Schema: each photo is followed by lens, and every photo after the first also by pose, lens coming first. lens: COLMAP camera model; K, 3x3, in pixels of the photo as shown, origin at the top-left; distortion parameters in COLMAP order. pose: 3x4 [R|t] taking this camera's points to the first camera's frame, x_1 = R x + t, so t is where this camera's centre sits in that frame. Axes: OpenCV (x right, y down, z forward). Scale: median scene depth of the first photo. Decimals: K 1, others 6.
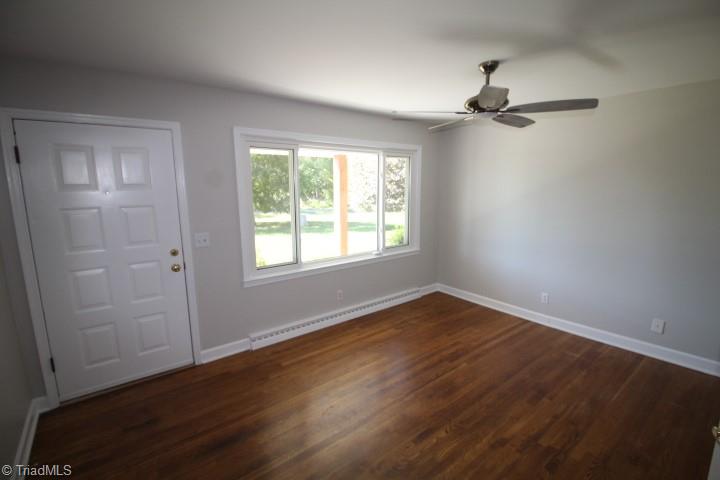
lens RADIAL K [[332.3, 0, 366.7], [0, 332.3, 239.1], [0, 0, 1]] dist [-0.000125, -0.012079]
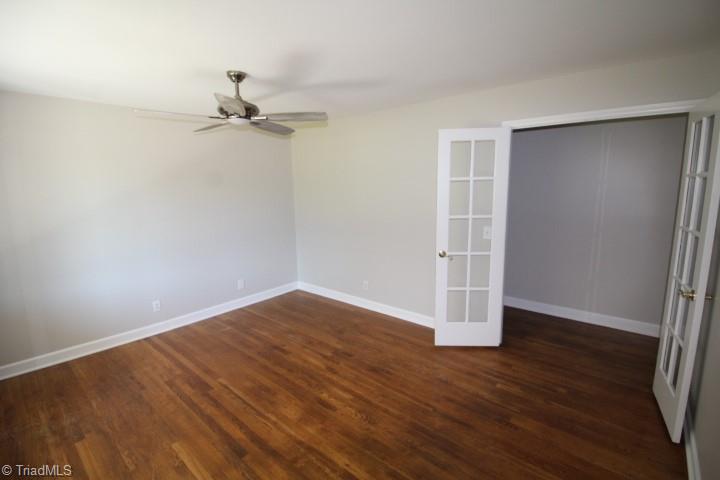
lens RADIAL K [[332.3, 0, 366.7], [0, 332.3, 239.1], [0, 0, 1]] dist [-0.000125, -0.012079]
pose [[-0.185700, -0.150780, 0.970969, -0.639374], [0.175655, 0.967145, 0.183781, -0.107740], [-0.966779, 0.204683, -0.153114, 0.672180]]
